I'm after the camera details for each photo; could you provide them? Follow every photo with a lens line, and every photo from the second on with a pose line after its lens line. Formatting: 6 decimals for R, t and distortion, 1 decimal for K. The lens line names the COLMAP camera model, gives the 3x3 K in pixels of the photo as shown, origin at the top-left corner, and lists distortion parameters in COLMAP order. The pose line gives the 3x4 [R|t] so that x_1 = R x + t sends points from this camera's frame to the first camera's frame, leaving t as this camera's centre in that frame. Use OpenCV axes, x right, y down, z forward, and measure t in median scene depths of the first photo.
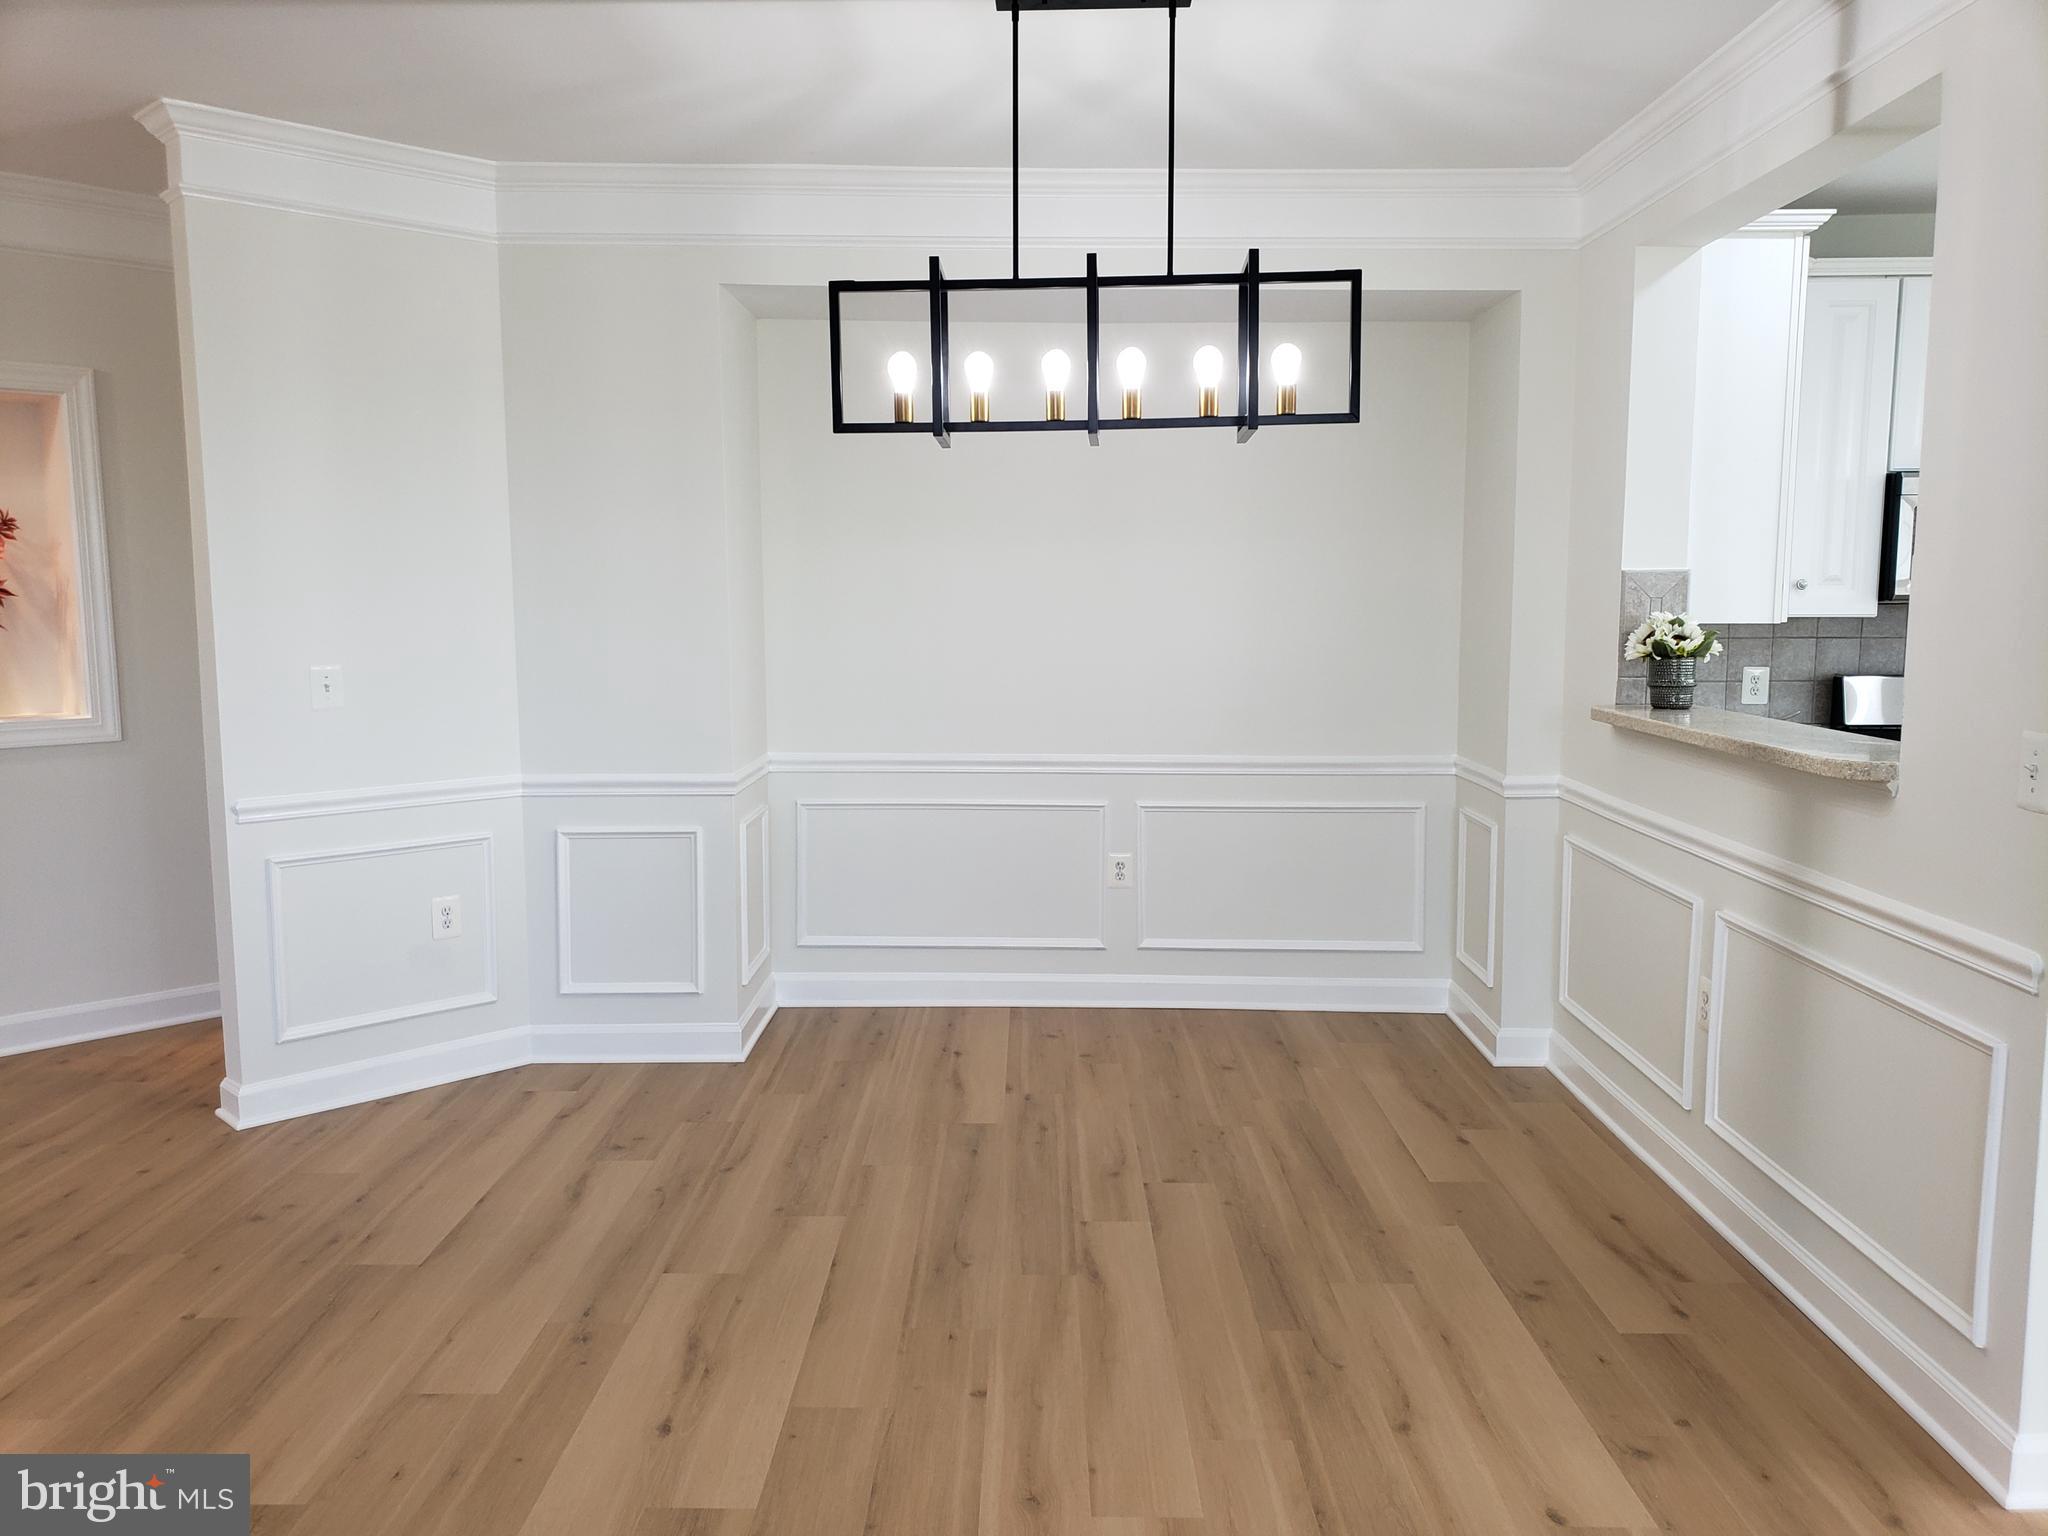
lens RADIAL K [[1614.1, 0, 1012.3], [0, 1614.1, 770.7], [0, 0, 1]] dist [0.020826, -0.007773]
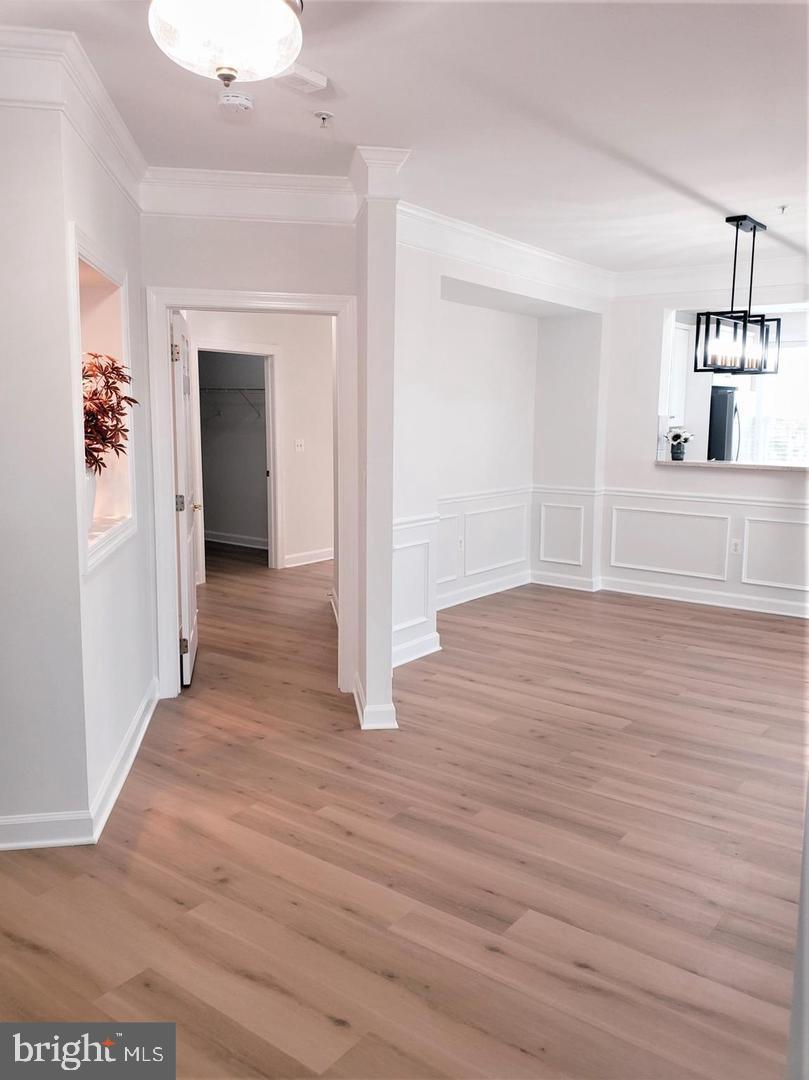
lens RADIAL K [[870.8, 0, 423.6], [0, 870.8, 531.7], [0, 0, 1]] dist [0.087482, -0.102828]
pose [[0.580974, -0.109030, 0.806586, -1.271074], [0.081703, 0.993794, 0.075485, -0.069334], [-0.809811, 0.022046, 0.586277, 0.418506]]
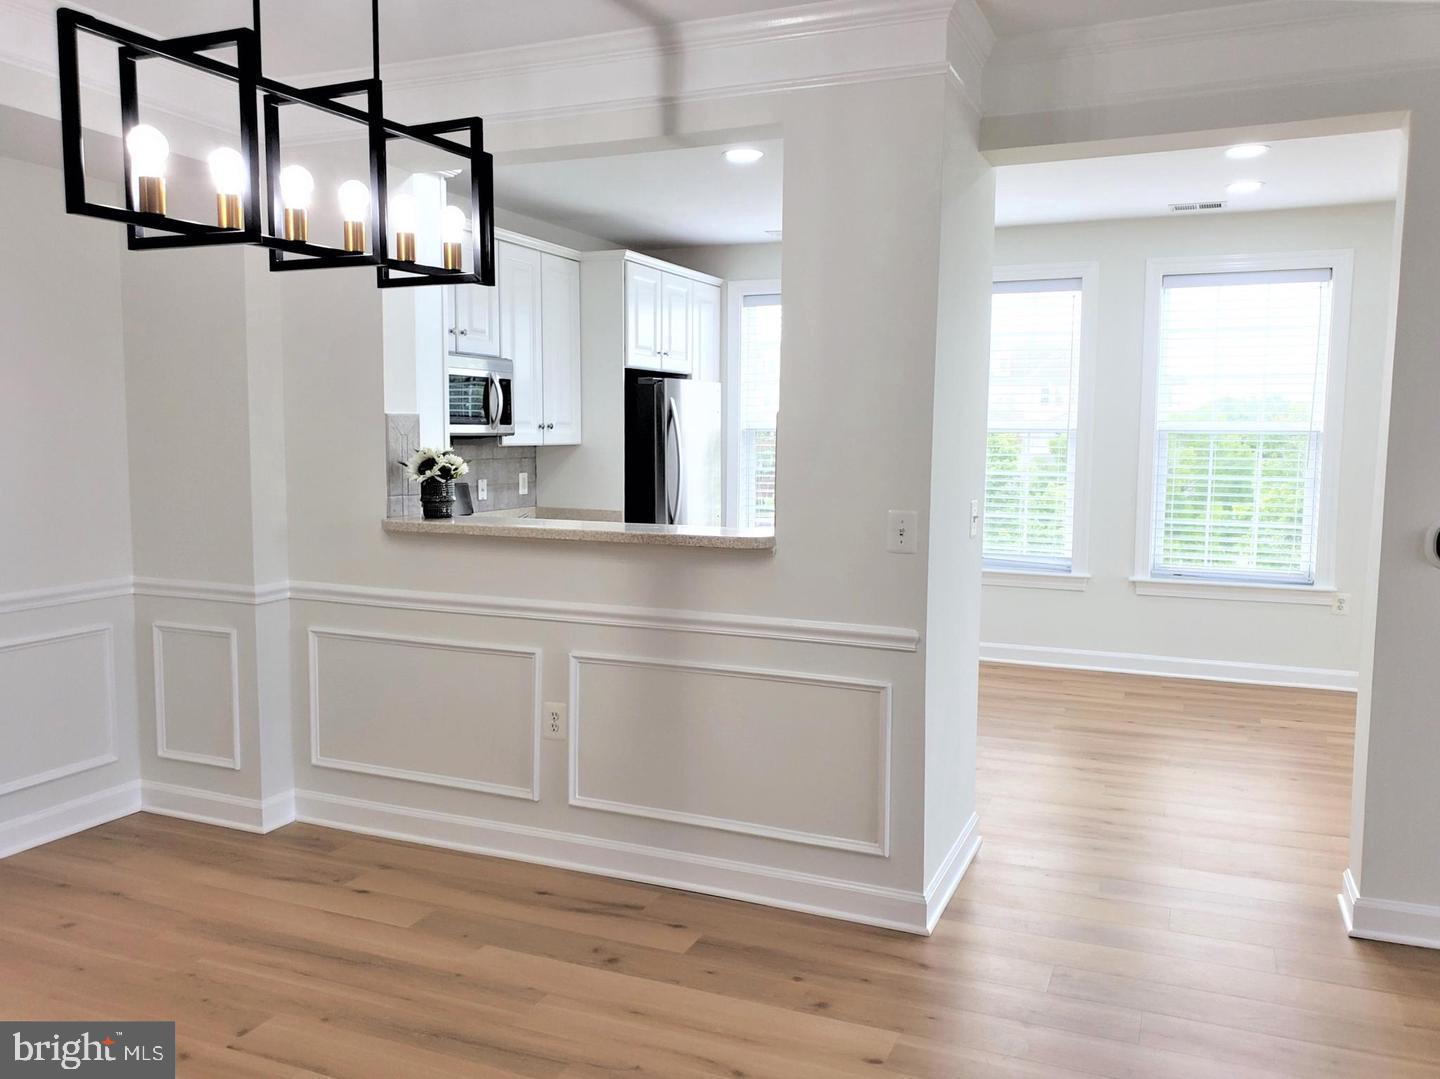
lens RADIAL K [[1161.1, 0, 720.0], [0, 1161.1, 539.5], [0, 0, 1]] dist [0.087482, -0.102828]
pose [[0.382403, -0.083024, 0.920258, -0.402757], [0.095886, 0.994144, 0.049845, -0.046688], [-0.919007, 0.069179, 0.388125, 0.418280]]
